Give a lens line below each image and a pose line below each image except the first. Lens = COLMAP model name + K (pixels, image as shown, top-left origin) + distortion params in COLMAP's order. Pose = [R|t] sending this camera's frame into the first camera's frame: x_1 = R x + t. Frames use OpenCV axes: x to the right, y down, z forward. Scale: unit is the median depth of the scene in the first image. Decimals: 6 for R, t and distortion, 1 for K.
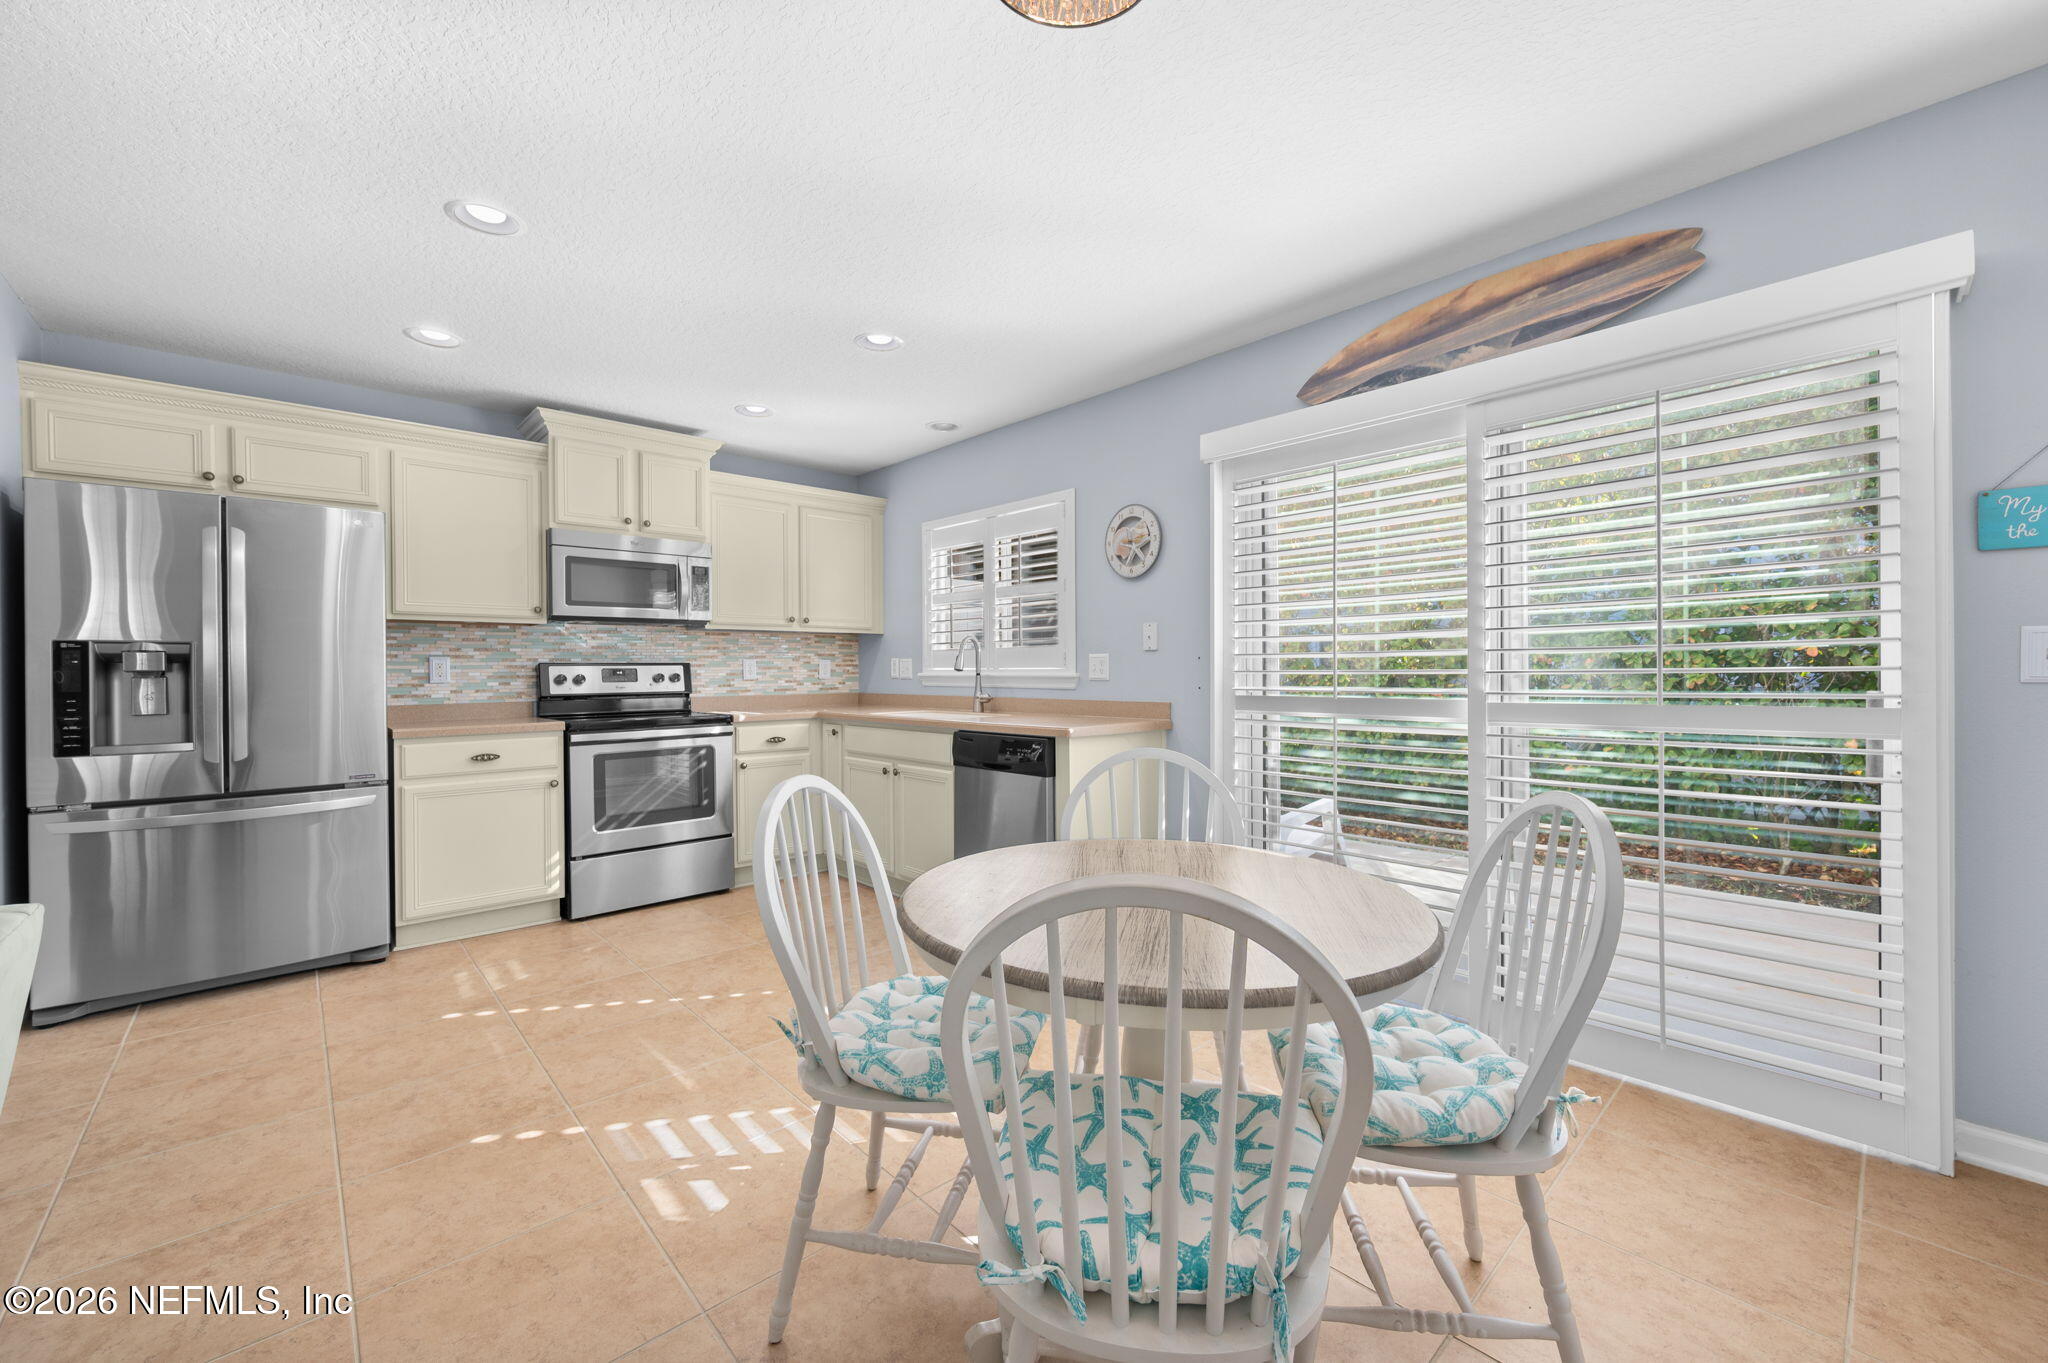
lens RADIAL K [[812.8, 0, 1026.0], [0, 812.8, 677.5], [0, 0, 1]] dist [-0.000523, 0.000061]
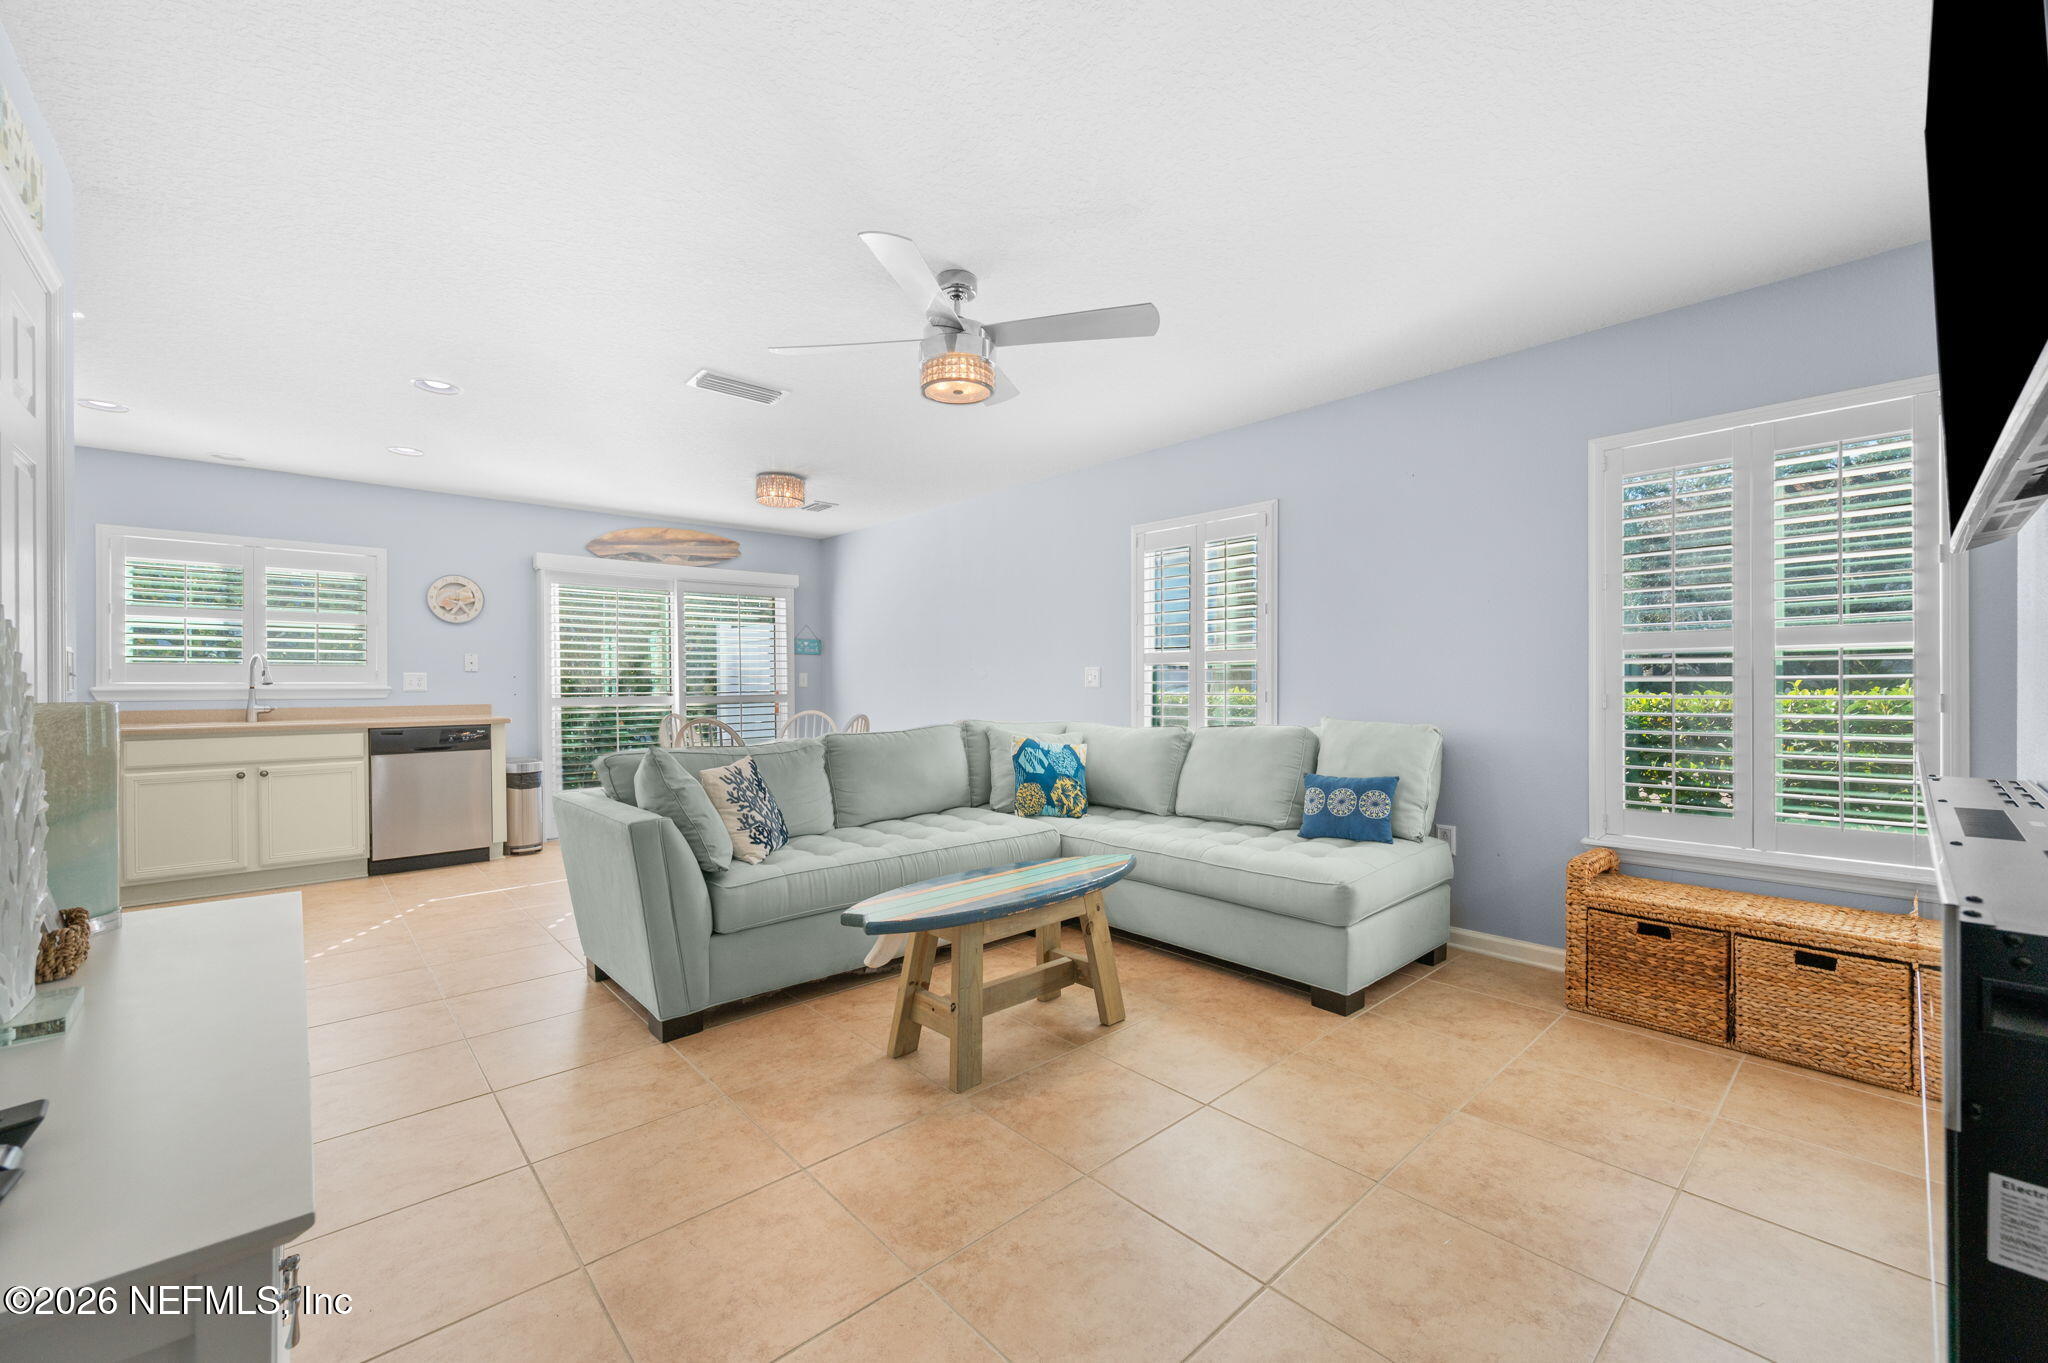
lens RADIAL K [[827.2, 0, 1034.6], [0, 827.2, 686.2], [0, 0, 1]] dist [0.000442, 0.000035]
pose [[-0.019335, 0.003013, 0.999809, -1.273197], [0.013200, 0.999909, -0.002758, 0.012079], [-0.999726, 0.013144, -0.019373, -0.040510]]
